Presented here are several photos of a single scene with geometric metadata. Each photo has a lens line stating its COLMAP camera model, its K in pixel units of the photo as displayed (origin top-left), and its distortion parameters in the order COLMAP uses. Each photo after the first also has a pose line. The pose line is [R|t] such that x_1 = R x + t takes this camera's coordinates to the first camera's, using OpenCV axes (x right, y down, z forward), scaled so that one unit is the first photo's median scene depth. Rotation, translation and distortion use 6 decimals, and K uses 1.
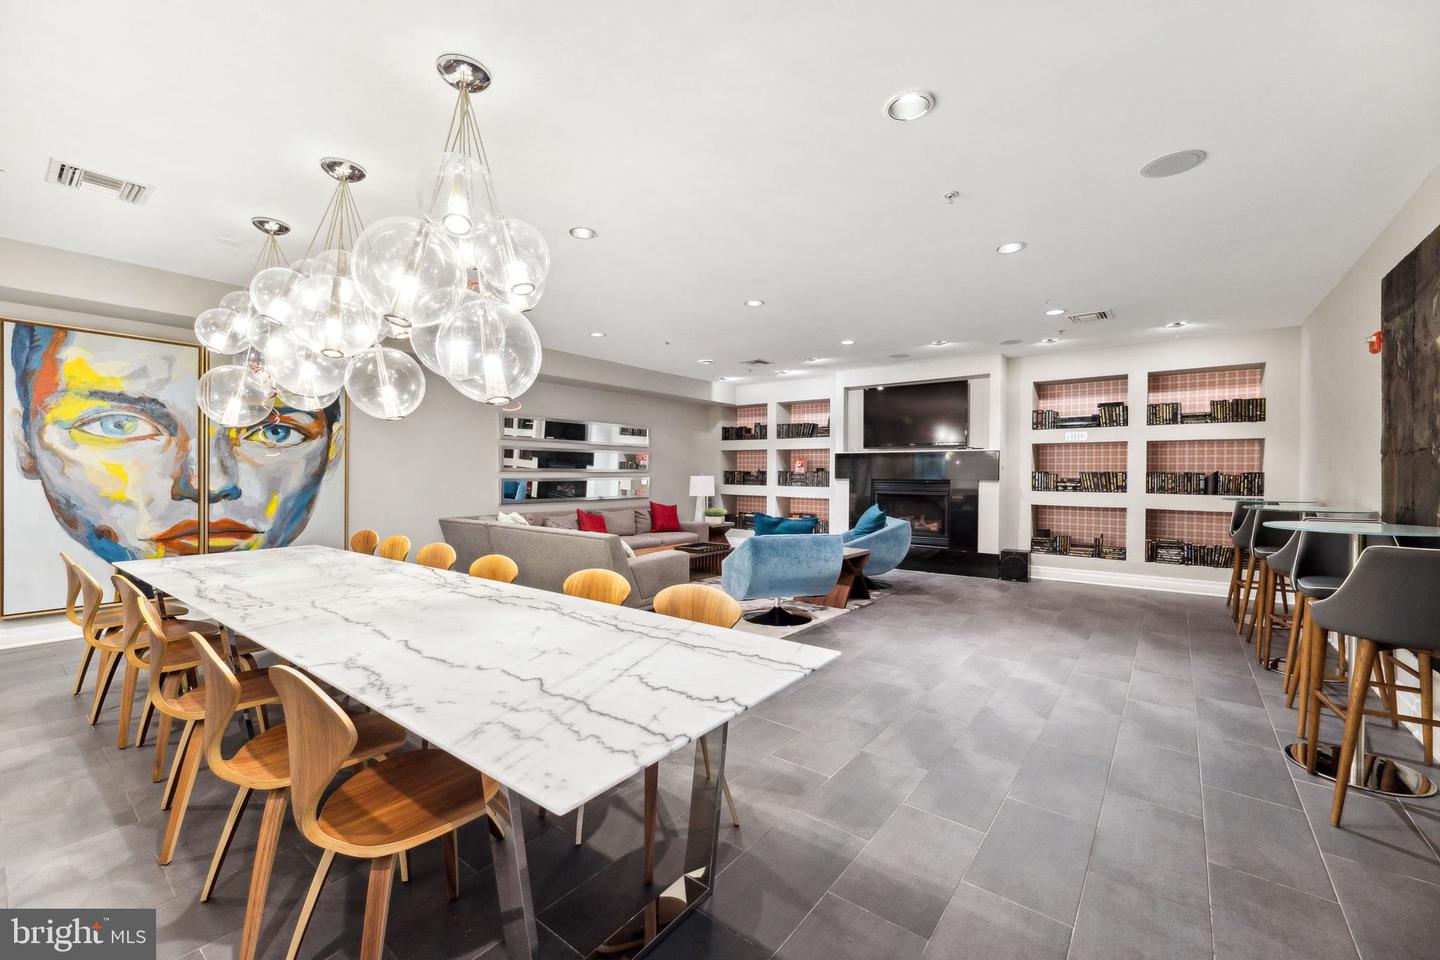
lens RADIAL K [[586.4, 0, 720.0], [0, 586.4, 480.0], [0, 0, 1]] dist [0.003978, 0.000506]
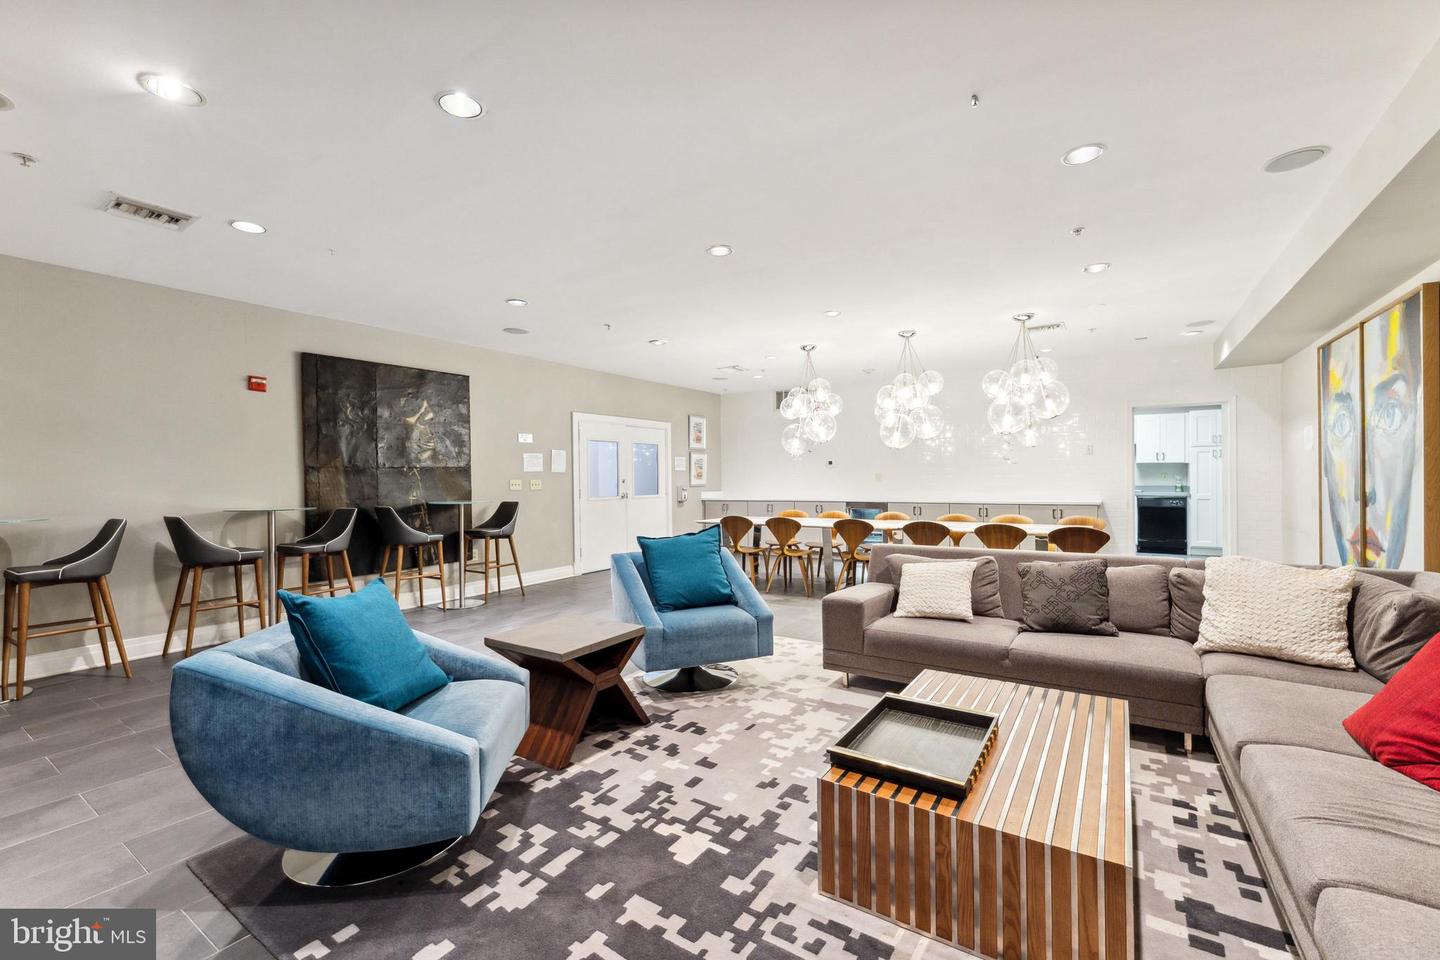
lens RADIAL K [[600.2, 0, 720.0], [0, 600.2, 480.0], [0, 0, 1]] dist [0.000521, 0.000067]
pose [[-0.997547, 0.008931, -0.069424, 0.120283], [0.007896, 0.999854, 0.015161, -0.020495], [0.069549, 0.014575, -0.997472, 1.913717]]
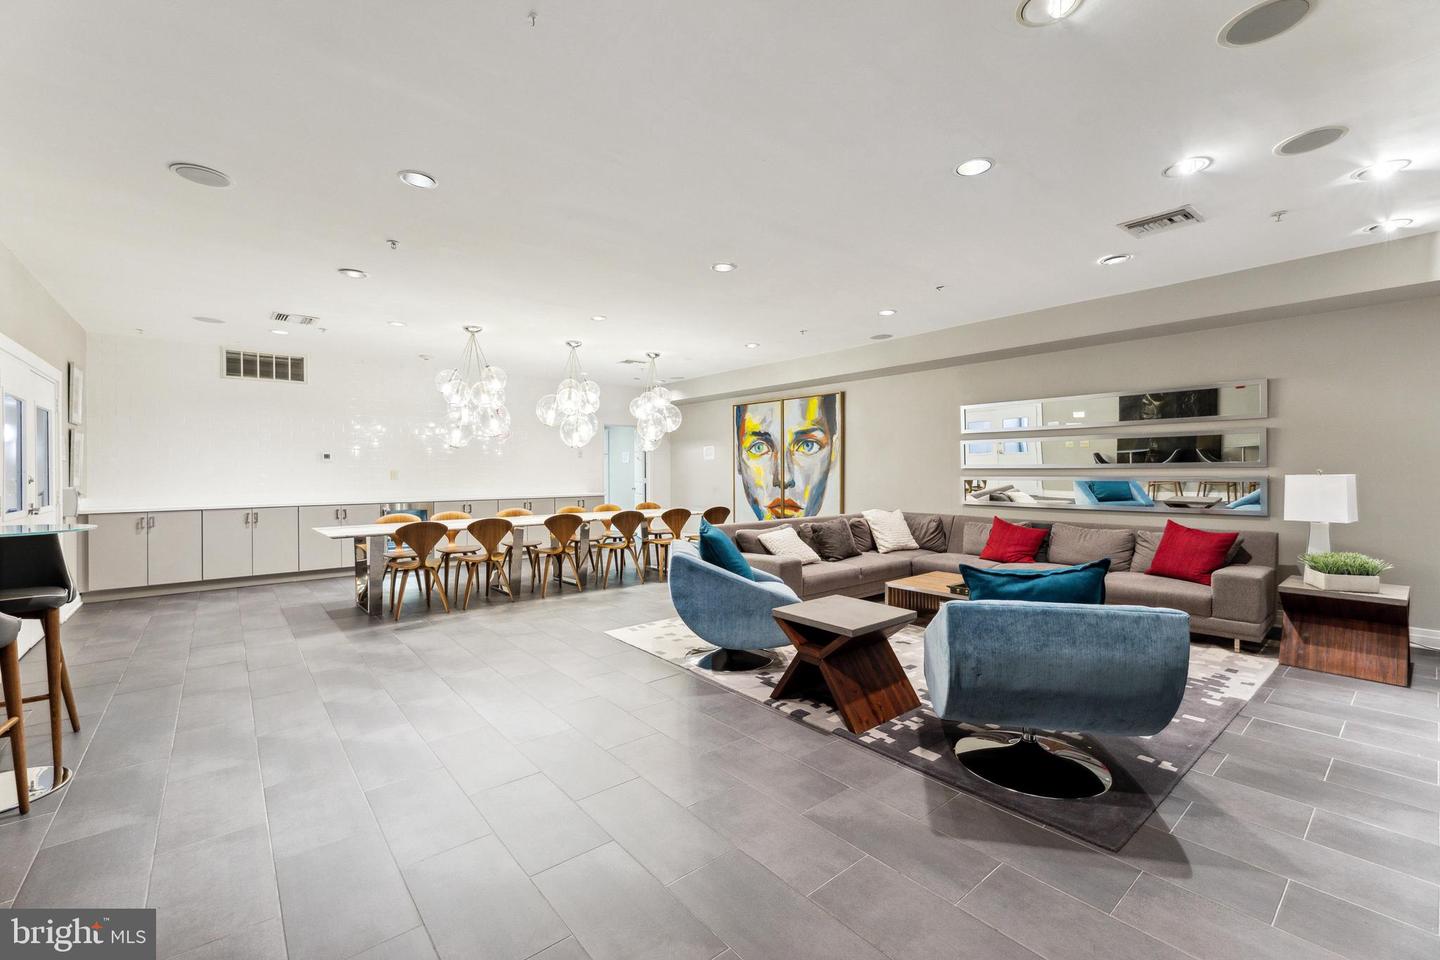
lens RADIAL K [[597.4, 0, 713.5], [0, 597.4, 471.9], [0, 0, 1]] dist [-0.000486, 0.000019]
pose [[-0.223114, -0.000985, -0.974792, 0.958786], [-0.007130, 0.999974, 0.000622, -0.011510], [0.974766, 0.007089, -0.223116, 1.270189]]
